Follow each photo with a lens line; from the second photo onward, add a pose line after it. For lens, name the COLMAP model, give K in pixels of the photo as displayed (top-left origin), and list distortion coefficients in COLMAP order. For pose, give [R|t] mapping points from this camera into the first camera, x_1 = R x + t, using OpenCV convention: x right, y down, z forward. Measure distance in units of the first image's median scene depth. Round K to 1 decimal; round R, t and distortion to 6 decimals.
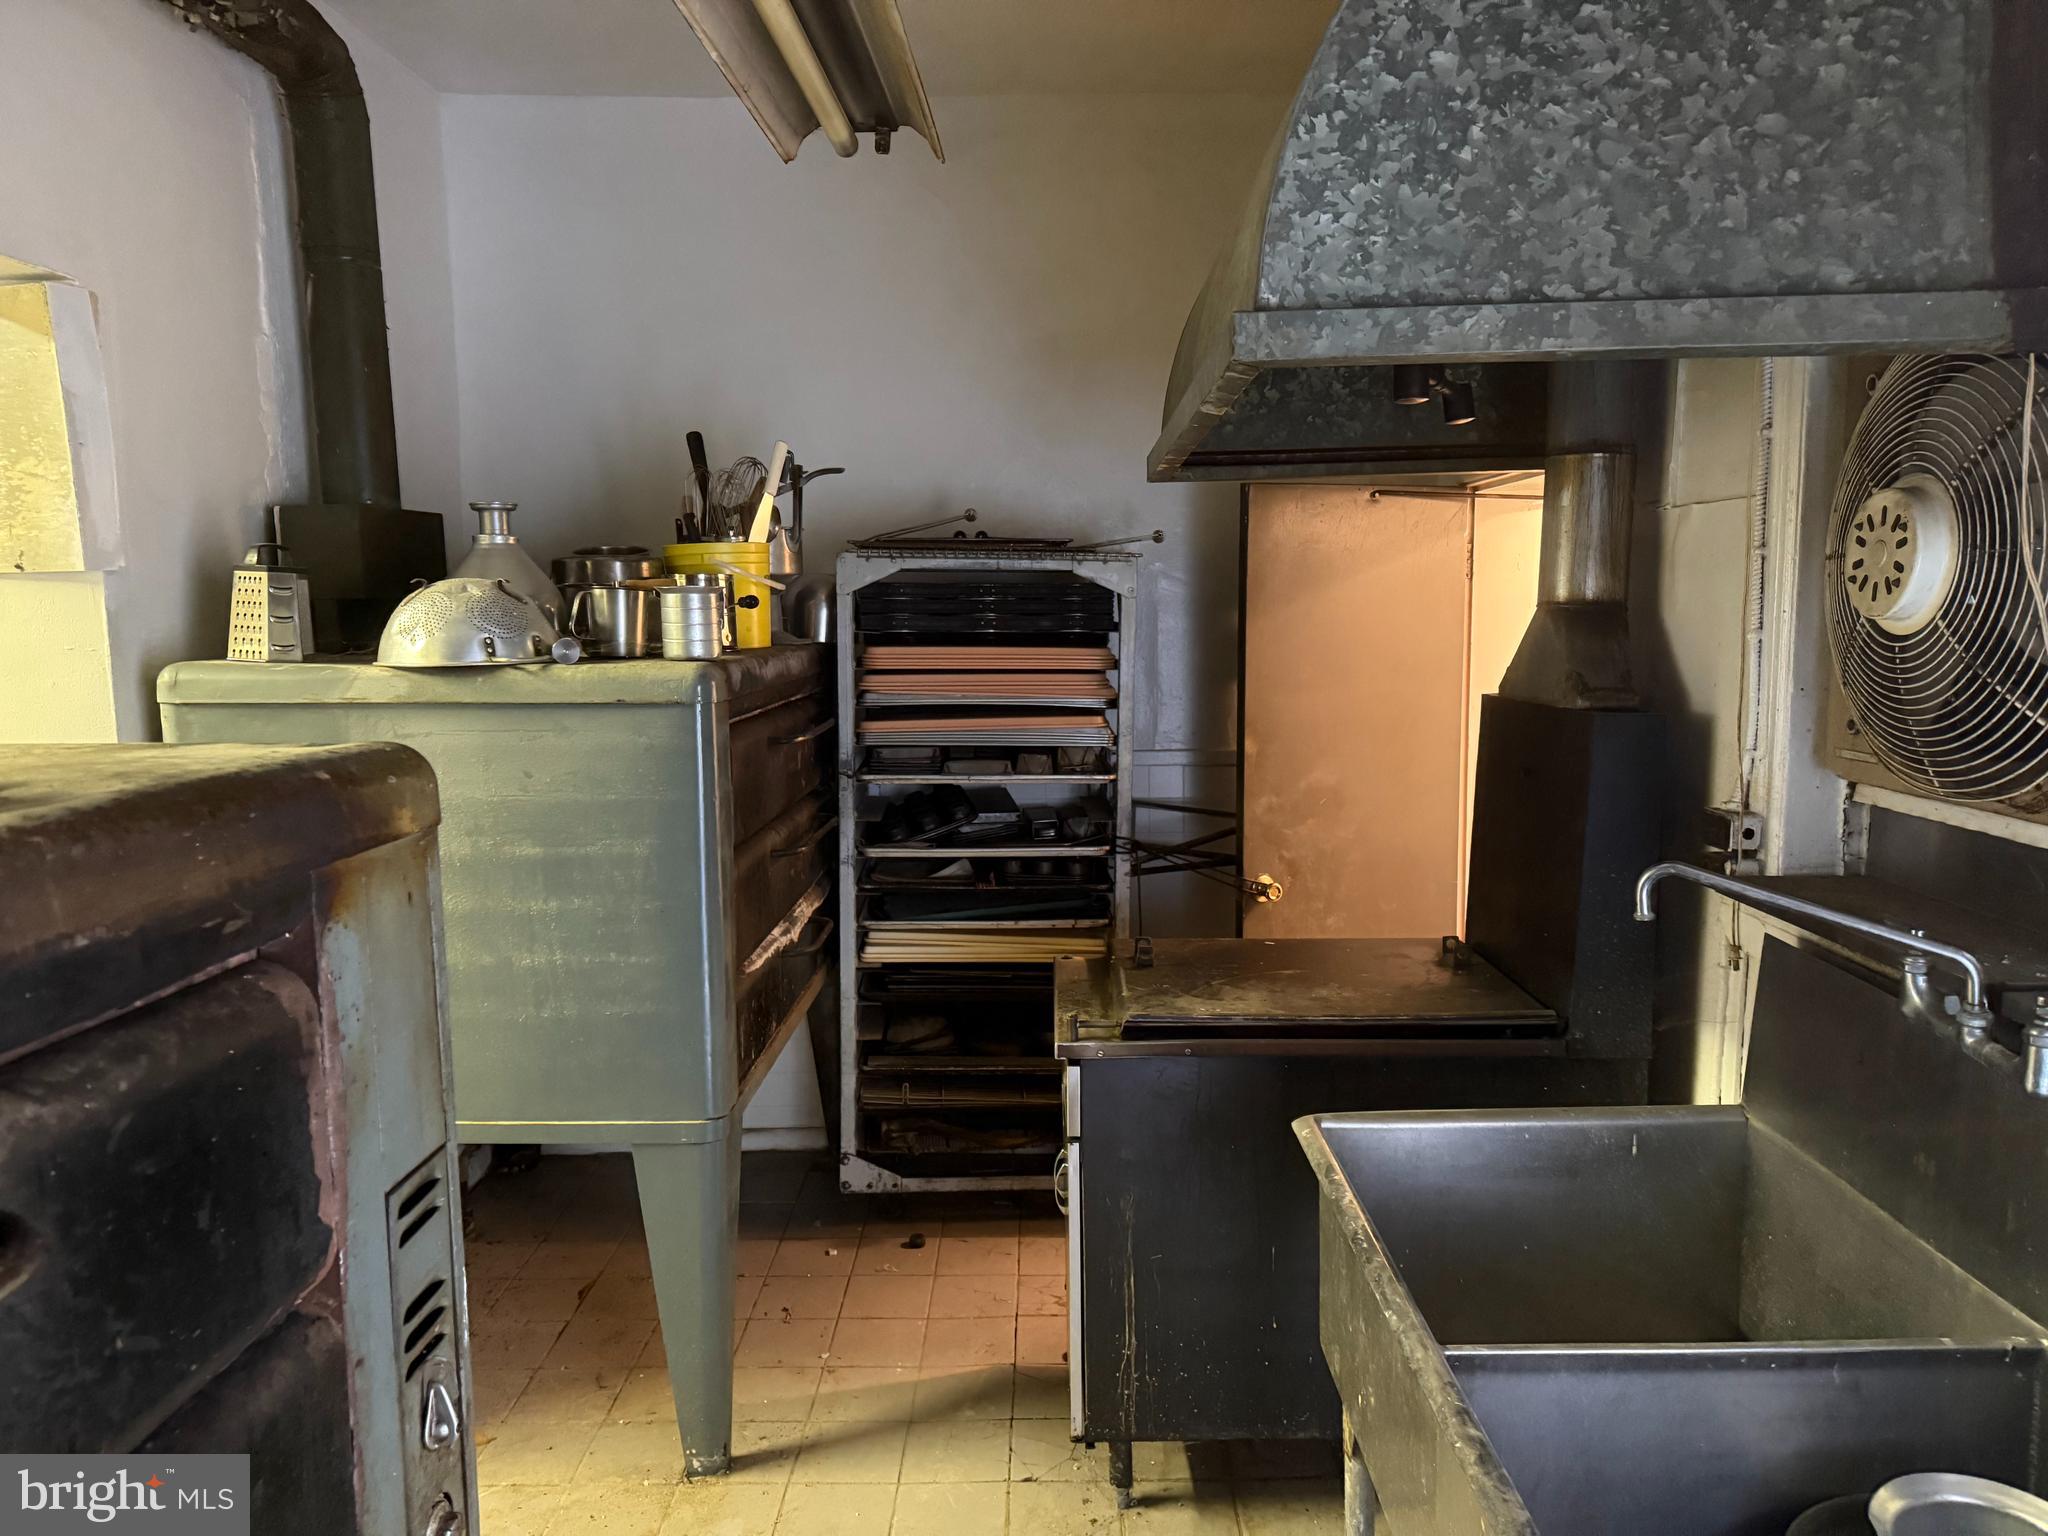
lens RADIAL K [[1409.5, 0, 1024.0], [0, 1409.5, 768.0], [0, 0, 1]] dist [0.126376, -0.204228]
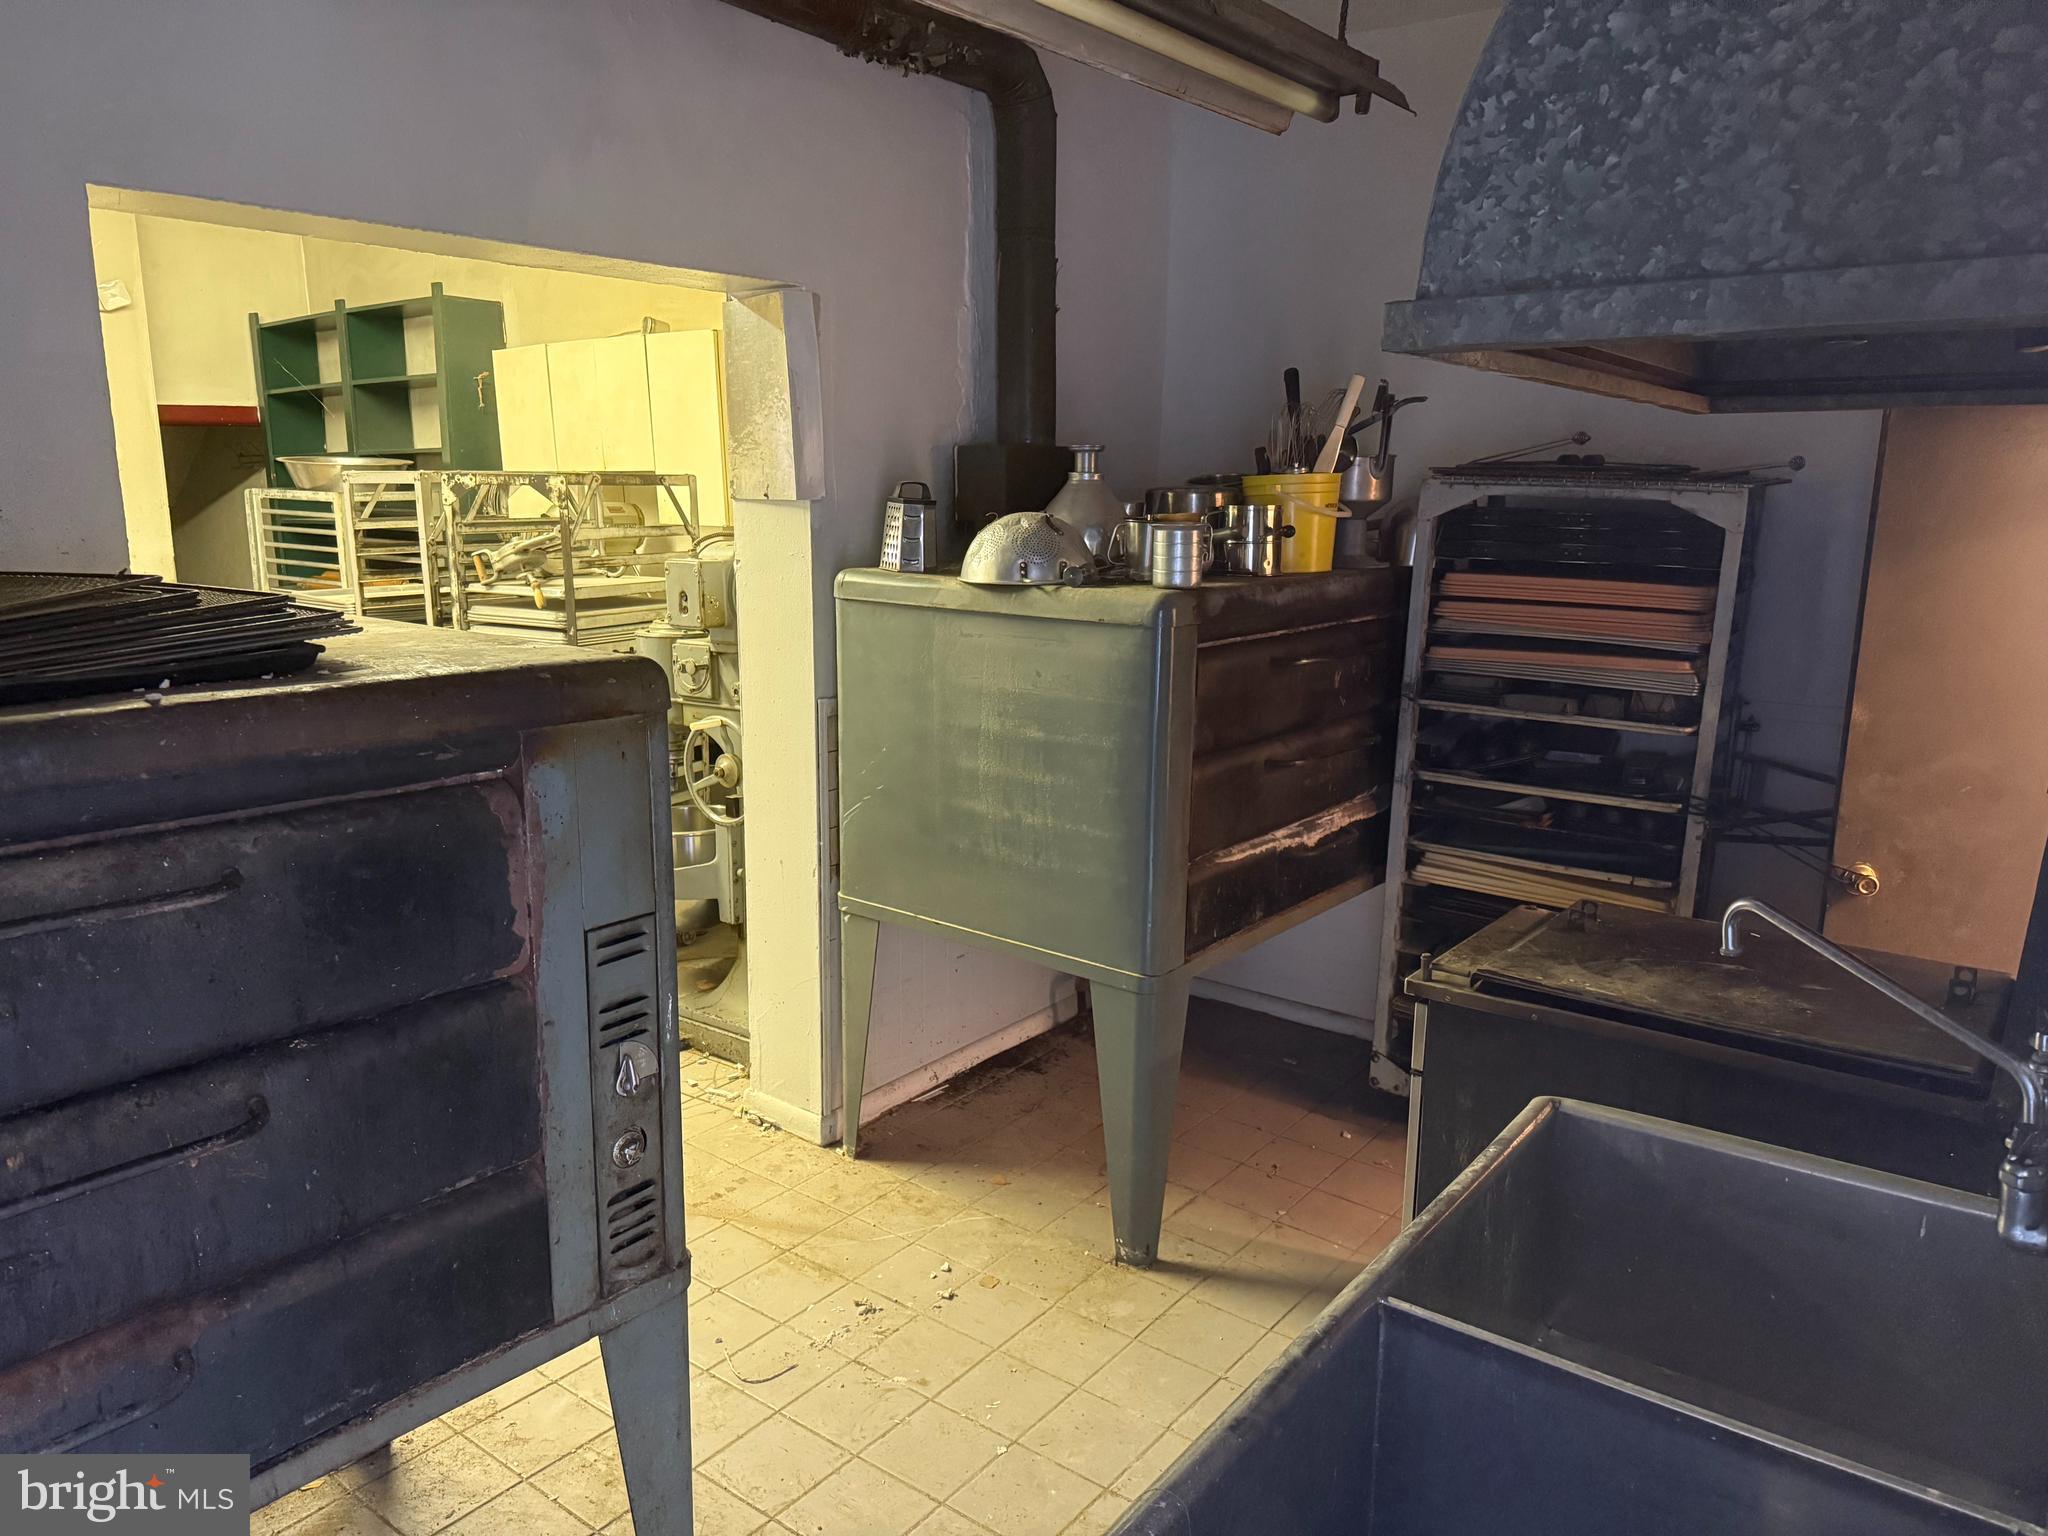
lens RADIAL K [[1412.5, 0, 1016.7], [0, 1412.5, 759.1], [0, 0, 1]] dist [0.078640, -0.090052]
pose [[0.799937, 0.131997, -0.585386, 0.585906], [-0.087640, 0.990746, 0.103640, -0.074499], [0.593649, -0.031603, 0.804103, -0.010956]]
